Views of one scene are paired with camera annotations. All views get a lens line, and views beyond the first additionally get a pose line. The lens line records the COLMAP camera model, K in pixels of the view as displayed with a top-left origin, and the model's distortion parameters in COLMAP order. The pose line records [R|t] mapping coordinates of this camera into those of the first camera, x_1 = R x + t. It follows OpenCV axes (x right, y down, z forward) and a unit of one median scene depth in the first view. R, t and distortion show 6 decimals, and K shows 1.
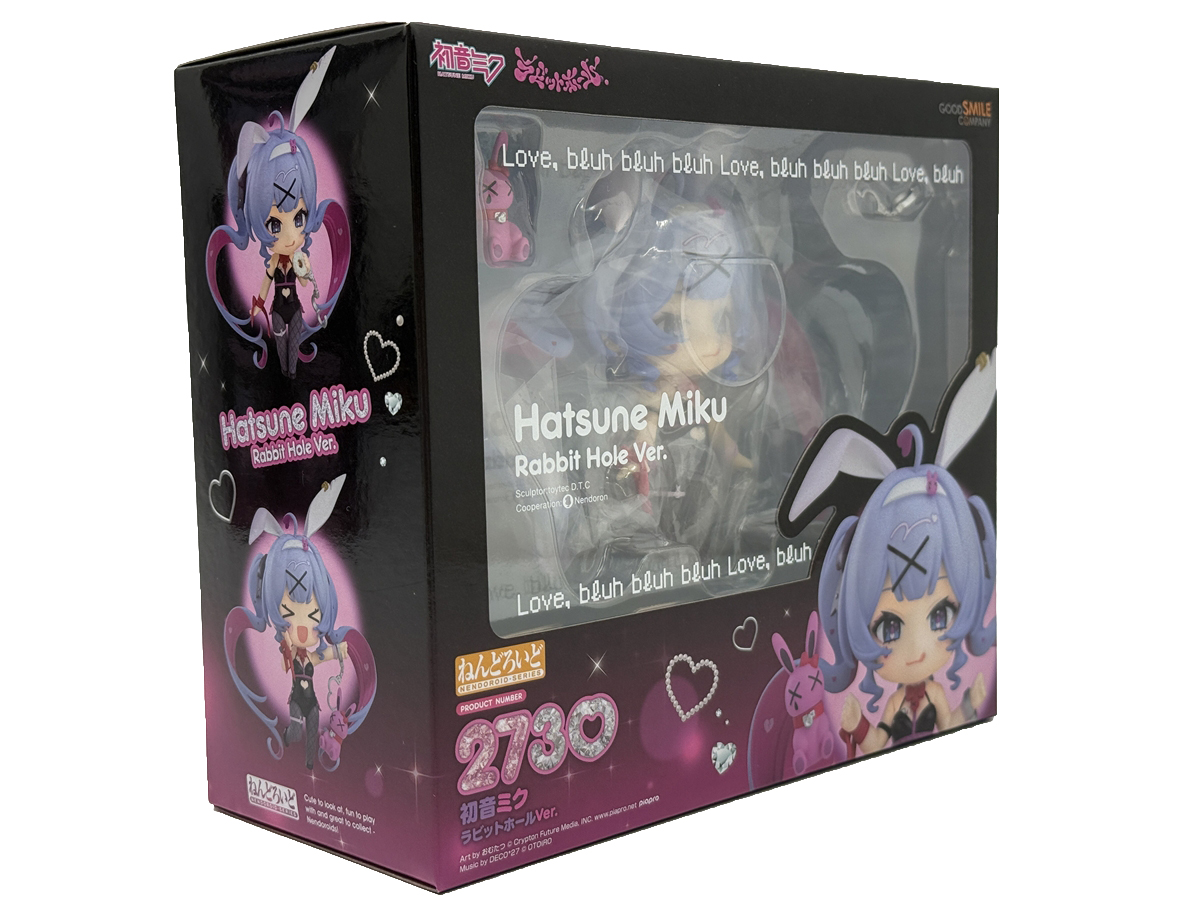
lens RADIAL K [[1683.8, 0, 601.2], [0, 1683.8, 457.4], [0, 0, 1]] dist [0.117092, 0.000000]
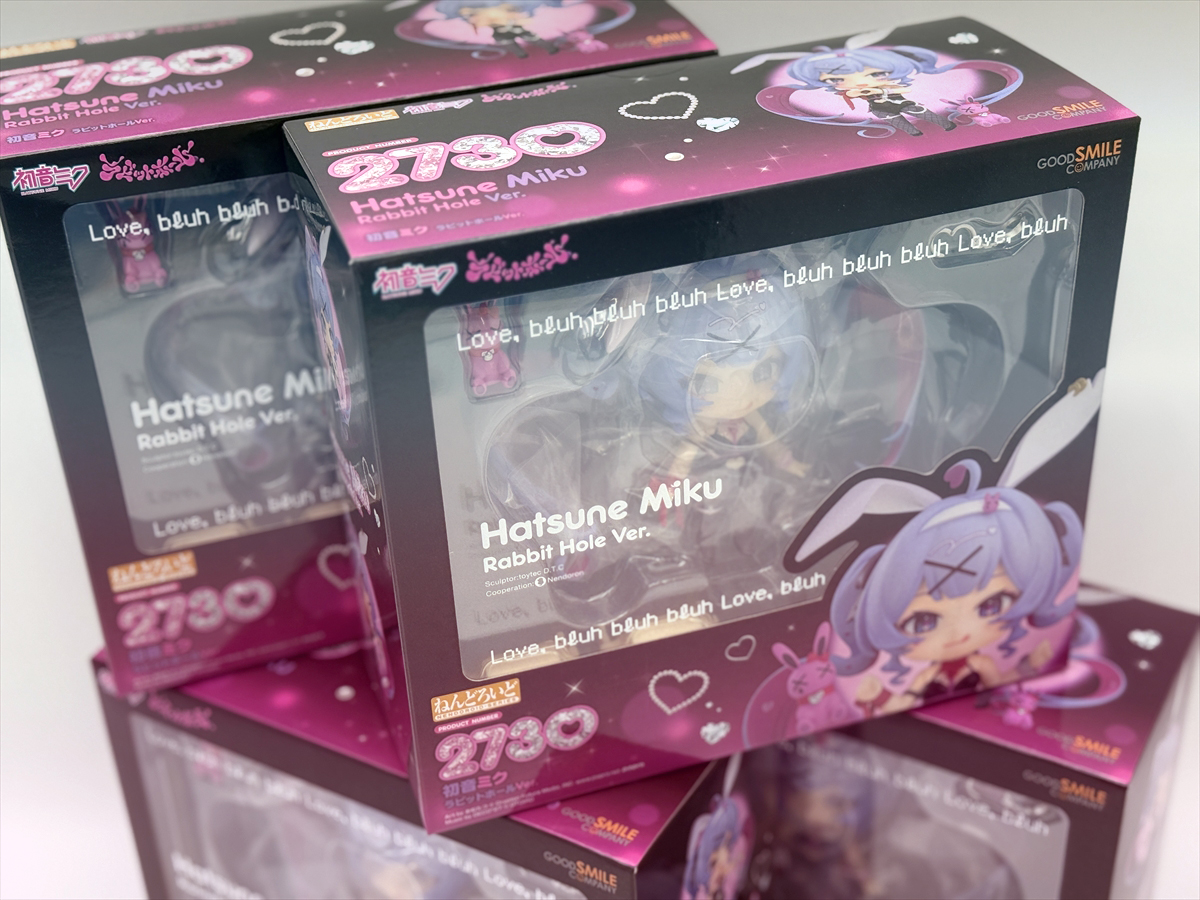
lens RADIAL K [[1683.8, 0, 597.9], [0, 1683.8, 447.0], [0, 0, 1]] dist [0.117092, 0.000000]
pose [[0.908566, 0.203182, -0.364999, 0.409216], [-0.015471, 0.889513, 0.456648, -0.570610], [0.417454, -0.409248, 0.811325, 0.080750]]
